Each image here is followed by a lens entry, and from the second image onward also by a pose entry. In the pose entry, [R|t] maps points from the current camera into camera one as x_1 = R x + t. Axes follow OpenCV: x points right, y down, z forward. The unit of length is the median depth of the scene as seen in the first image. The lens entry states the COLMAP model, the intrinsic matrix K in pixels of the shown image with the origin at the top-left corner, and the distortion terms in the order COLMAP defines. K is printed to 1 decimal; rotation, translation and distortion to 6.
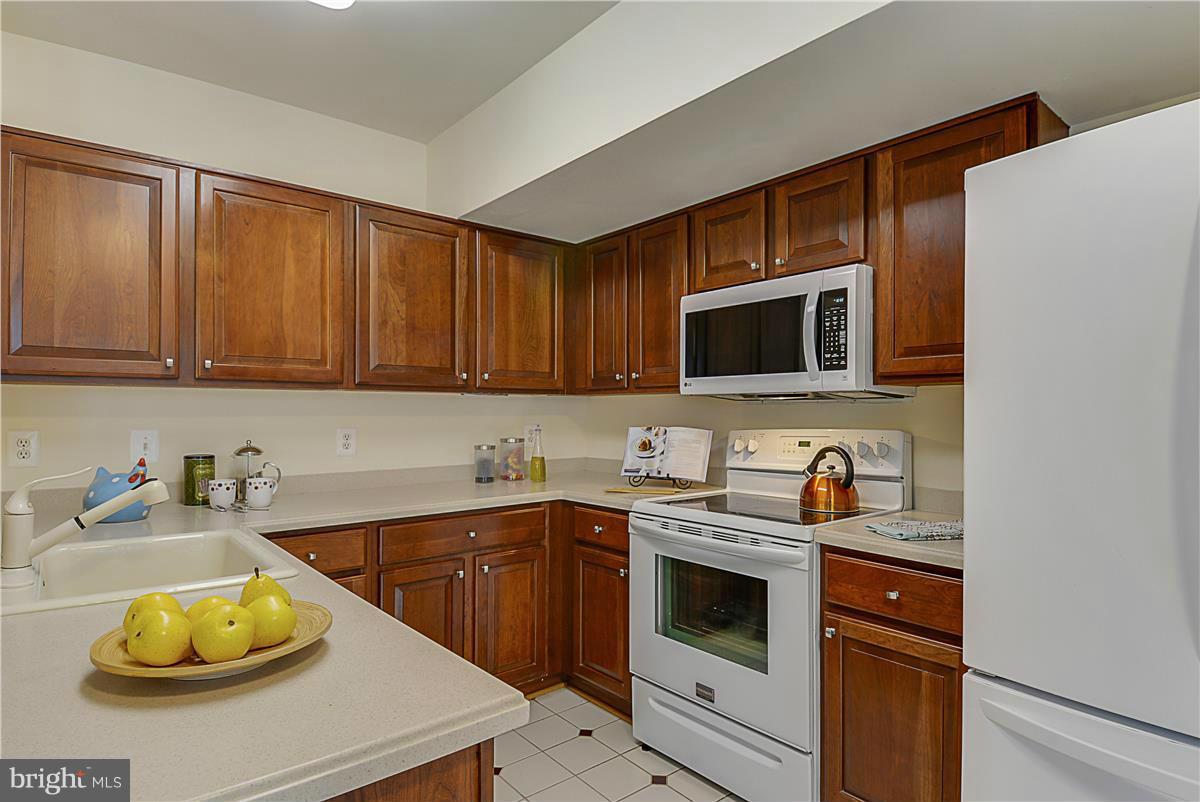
lens RADIAL K [[630.6, 0, 630.7], [0, 630.6, 417.7], [0, 0, 1]] dist [0.009064, -0.007617]
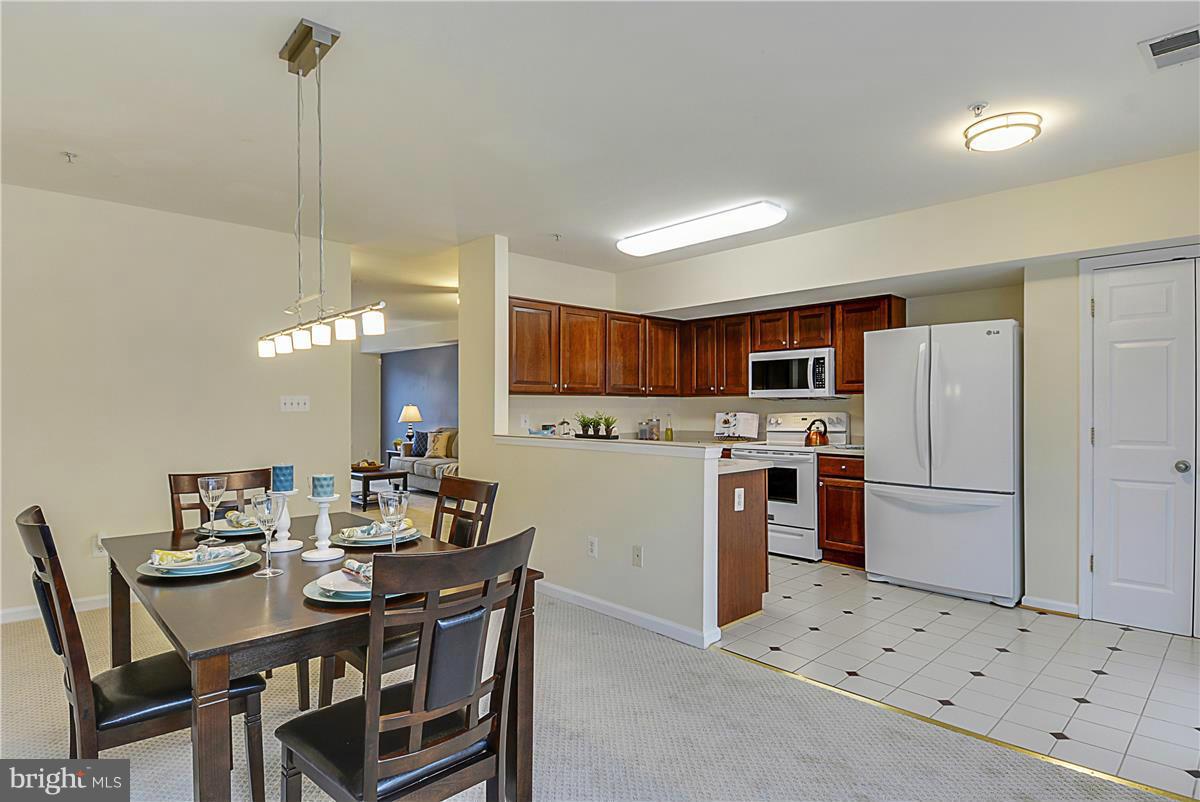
lens RADIAL K [[630.6, 0, 628.6], [0, 630.6, 411.1], [0, 0, 1]] dist [0.009064, -0.007617]
pose [[0.997401, -0.004612, 0.071908, -0.563709], [0.005012, 0.999973, -0.005389, 0.023508], [-0.071881, 0.005735, 0.997397, -1.326372]]
